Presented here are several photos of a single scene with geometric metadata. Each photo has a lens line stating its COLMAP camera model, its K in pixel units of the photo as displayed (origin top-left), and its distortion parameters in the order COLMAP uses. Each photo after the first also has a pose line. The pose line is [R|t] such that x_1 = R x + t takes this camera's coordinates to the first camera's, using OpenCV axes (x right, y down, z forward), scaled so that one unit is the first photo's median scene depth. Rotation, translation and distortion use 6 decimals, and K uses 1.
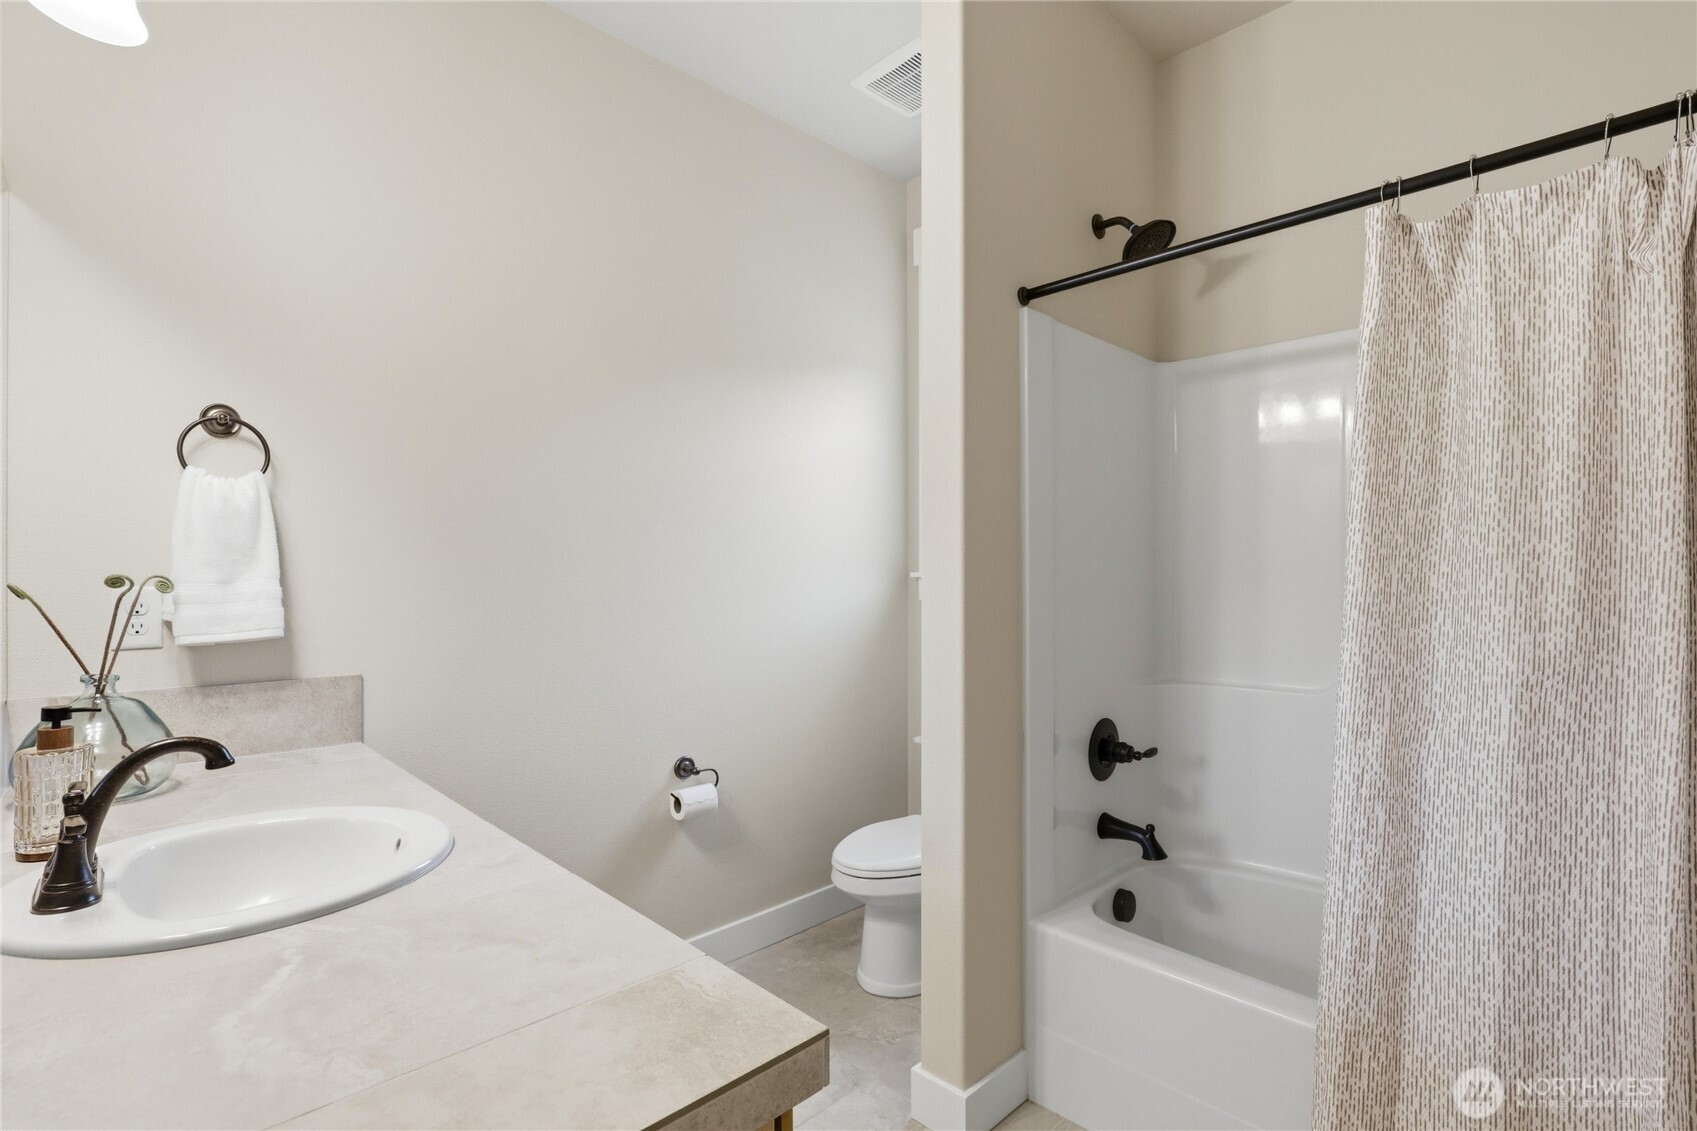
lens RADIAL K [[786.4, 0, 843.6], [0, 786.4, 566.2], [0, 0, 1]] dist [-0.018033, 0.003295]
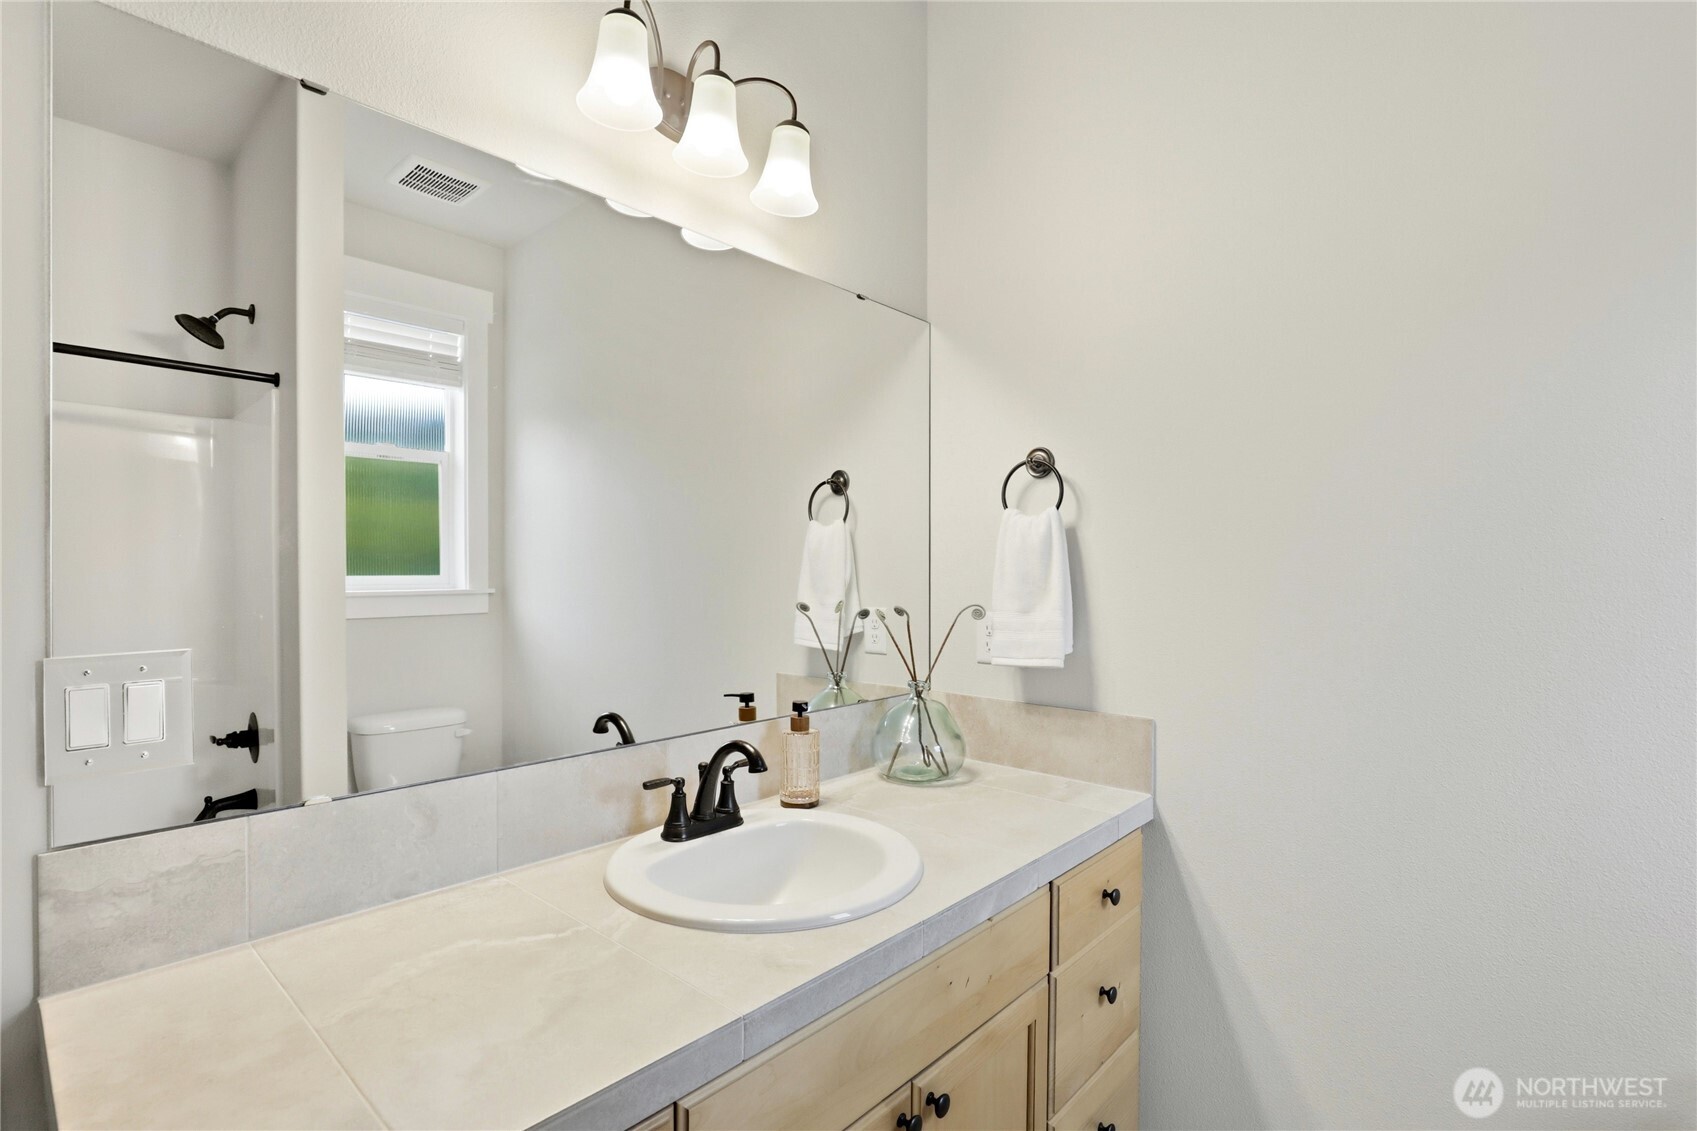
lens RADIAL K [[786.4, 0, 844.0], [0, 786.4, 579.5], [0, 0, 1]] dist [-0.018033, 0.003295]
pose [[0.075756, 0.010047, -0.997076, 0.285192], [0.006738, 0.999921, 0.010588, -0.038086], [0.997104, -0.007520, 0.075682, 0.662640]]
